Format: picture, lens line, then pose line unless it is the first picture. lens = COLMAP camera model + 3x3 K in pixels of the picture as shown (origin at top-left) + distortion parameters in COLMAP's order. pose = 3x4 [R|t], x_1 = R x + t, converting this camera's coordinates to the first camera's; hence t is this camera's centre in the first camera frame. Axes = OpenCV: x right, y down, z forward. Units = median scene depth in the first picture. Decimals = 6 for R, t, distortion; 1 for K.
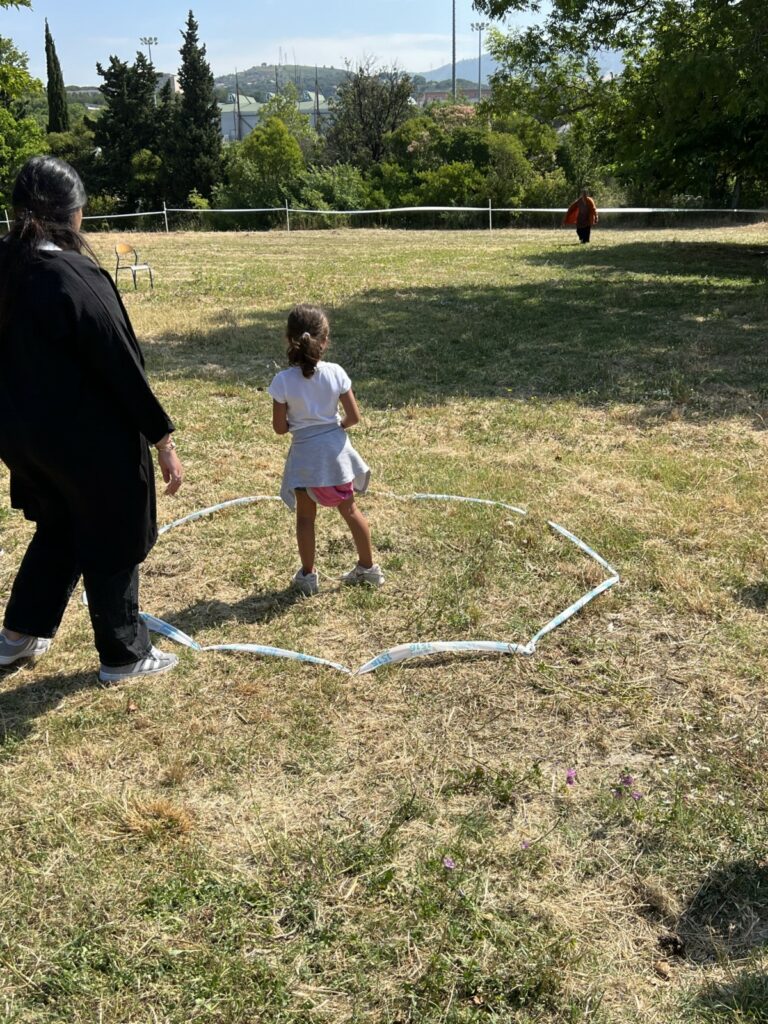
lens RADIAL K [[1017.8, 0, 387.1], [0, 1017.8, 509.5], [0, 0, 1]] dist [0.026251, 0.000000]
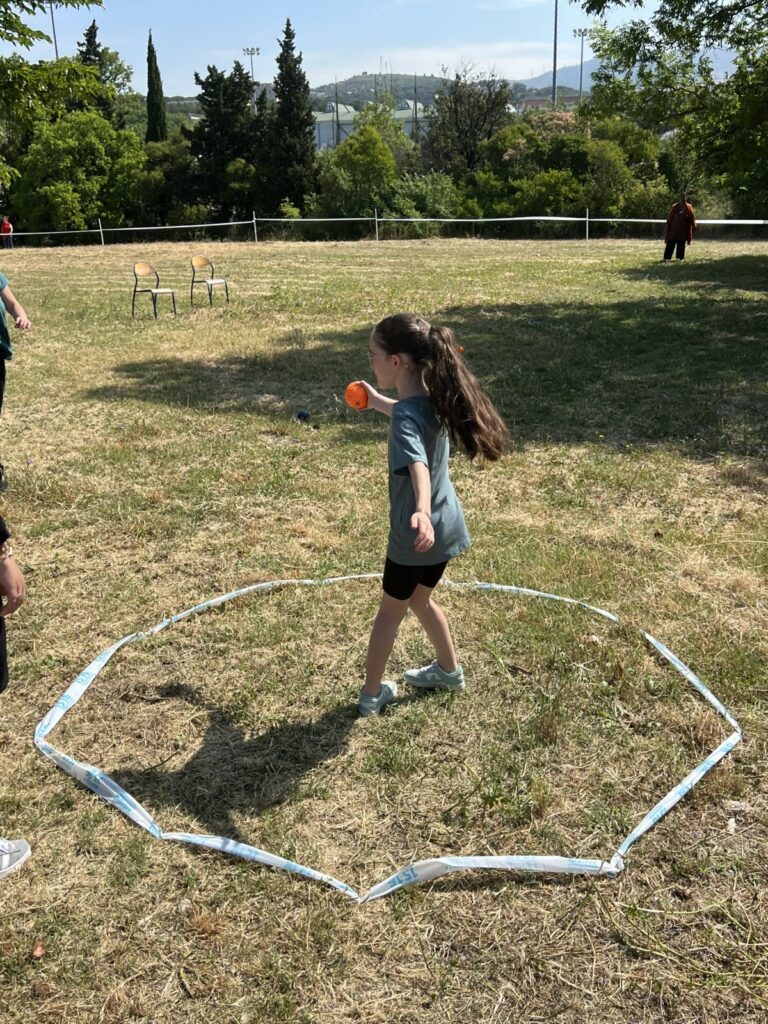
lens RADIAL K [[1017.8, 0, 383.4], [0, 1017.8, 514.4], [0, 0, 1]] dist [0.026251, 0.000000]
pose [[0.995639, 0.028274, -0.088906, 0.015807], [-0.028536, 0.999591, -0.001676, -0.043251], [0.088822, 0.004206, 0.996039, 0.123322]]
